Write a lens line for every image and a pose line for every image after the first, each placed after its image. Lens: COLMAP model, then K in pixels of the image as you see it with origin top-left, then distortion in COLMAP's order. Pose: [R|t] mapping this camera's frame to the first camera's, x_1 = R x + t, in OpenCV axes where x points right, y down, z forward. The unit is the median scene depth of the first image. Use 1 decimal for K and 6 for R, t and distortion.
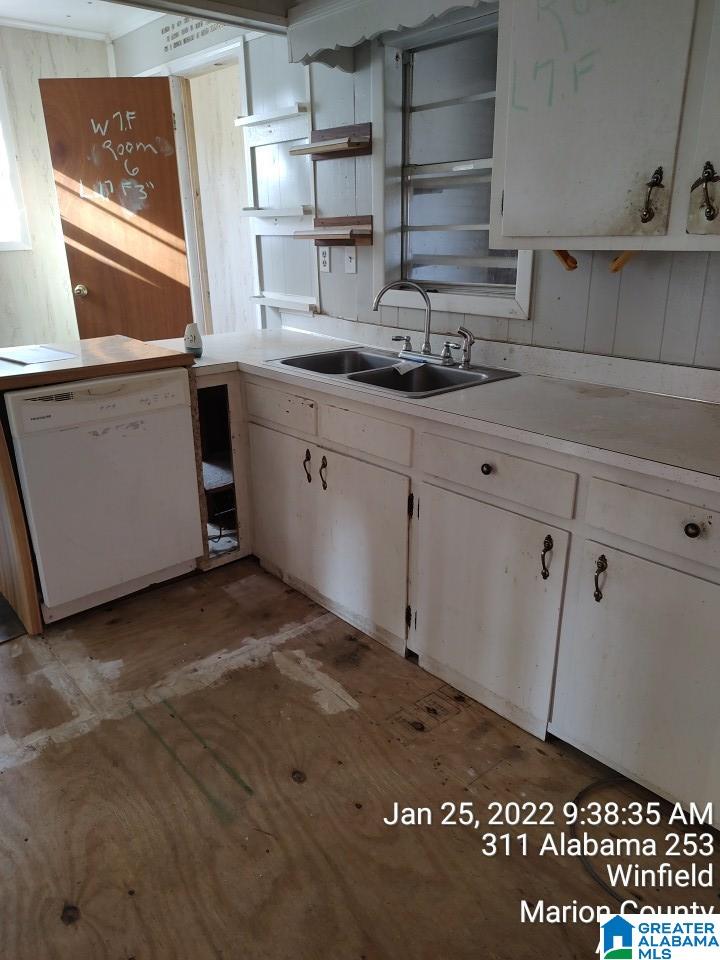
lens RADIAL K [[691.8, 0, 360.1], [0, 691.8, 479.4], [0, 0, 1]] dist [0.003996, -0.007737]
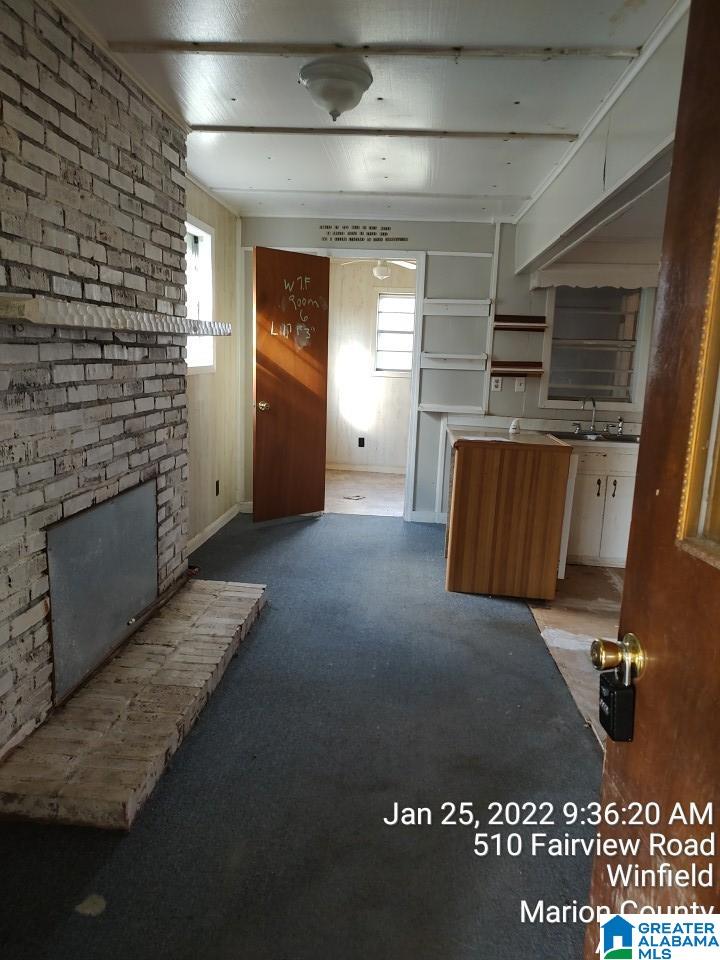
lens RADIAL K [[691.8, 0, 359.3], [0, 691.8, 481.2], [0, 0, 1]] dist [0.003996, -0.007737]
pose [[0.719584, -0.080653, 0.689706, -1.334321], [0.200614, 0.975025, -0.095287, 0.008697], [-0.664795, 0.206932, 0.717793, 0.044538]]
